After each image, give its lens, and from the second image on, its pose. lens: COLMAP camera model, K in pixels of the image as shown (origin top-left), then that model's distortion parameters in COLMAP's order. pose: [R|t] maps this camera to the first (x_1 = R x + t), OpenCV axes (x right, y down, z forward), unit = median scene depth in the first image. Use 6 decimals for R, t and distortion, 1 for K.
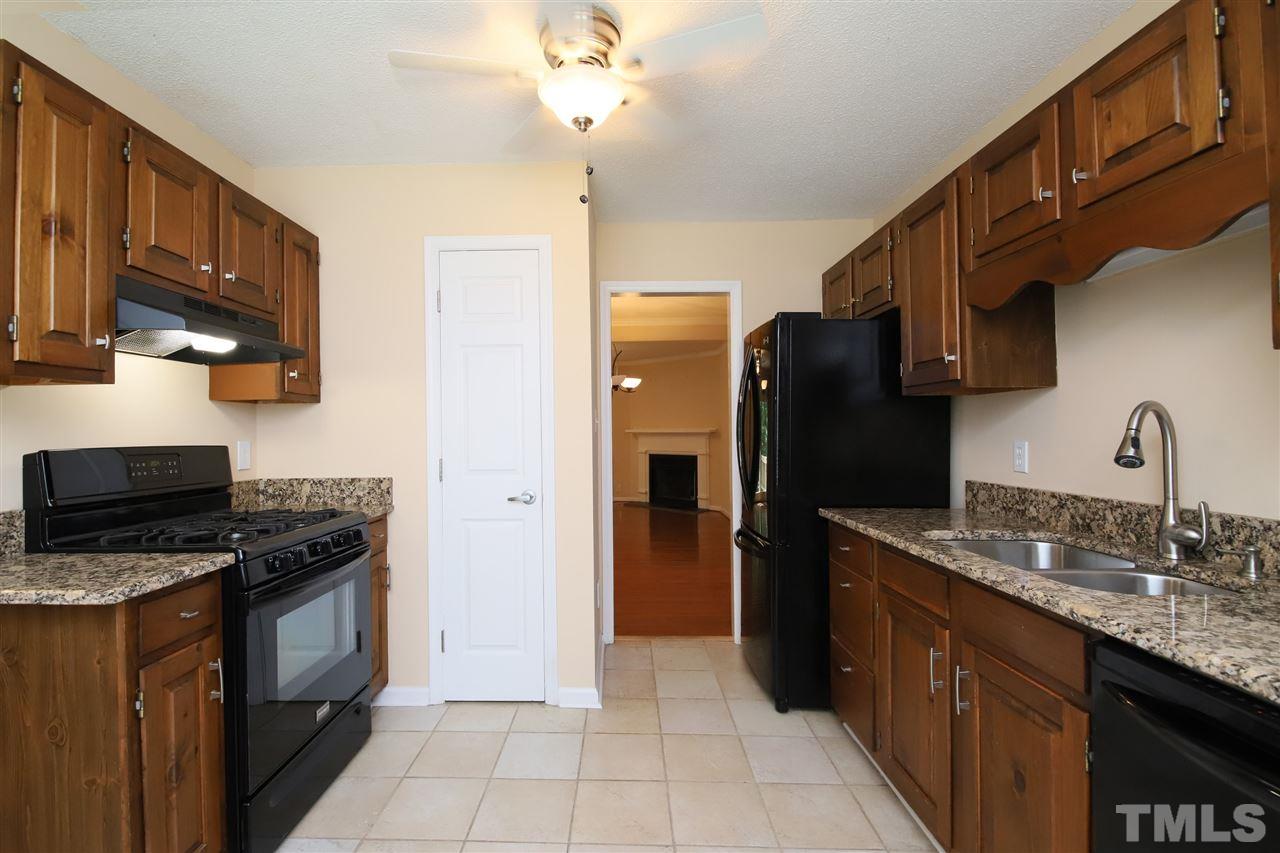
lens RADIAL K [[613.7, 0, 640.9], [0, 613.7, 431.7], [0, 0, 1]] dist [-0.012071, -0.006000]
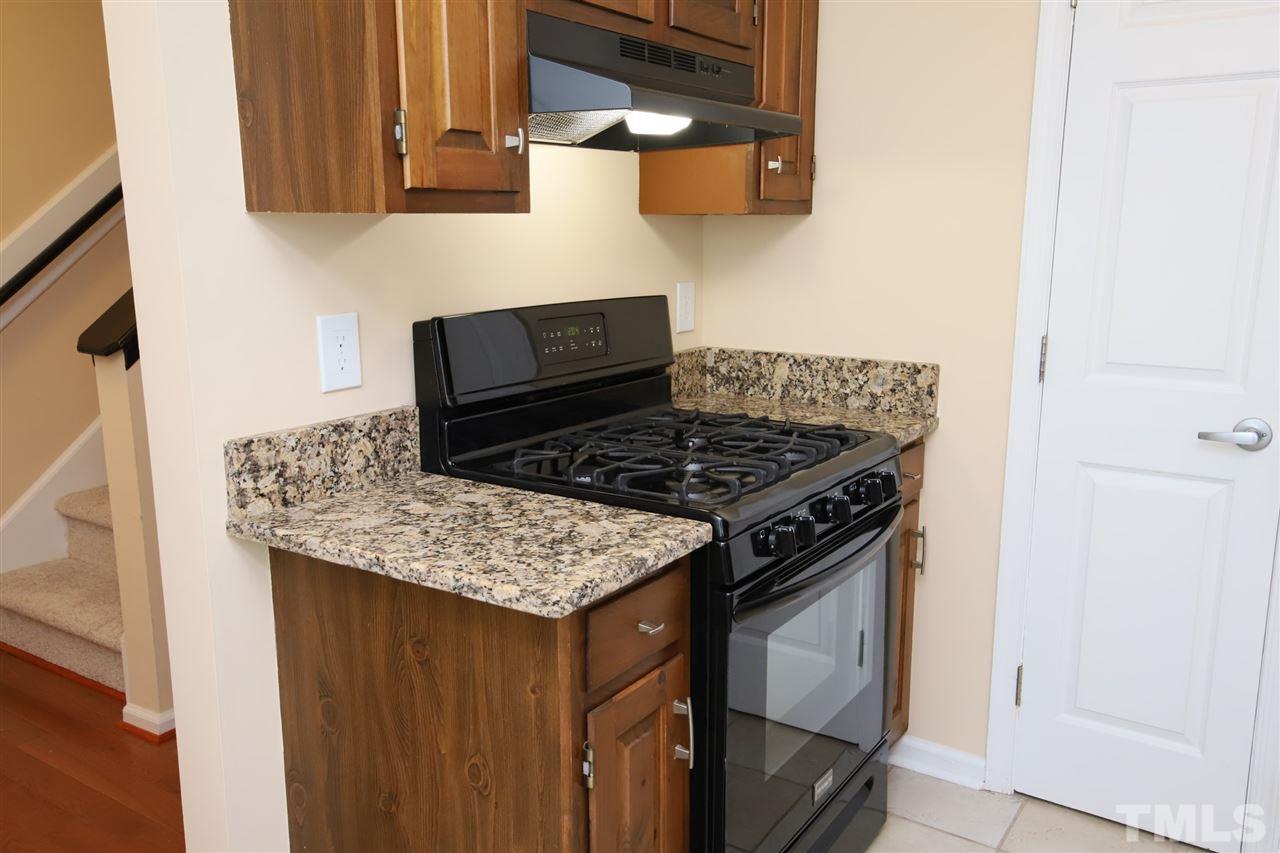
lens RADIAL K [[1052.6, 0, 635.9], [0, 1052.6, 437.8], [0, 0, 1]] dist [0.061414, 0.009822]
pose [[0.852173, 0.119185, -0.509506, -0.235104], [-0.000936, 0.974060, 0.226290, -0.096839], [0.523260, -0.192361, 0.830178, 0.166166]]
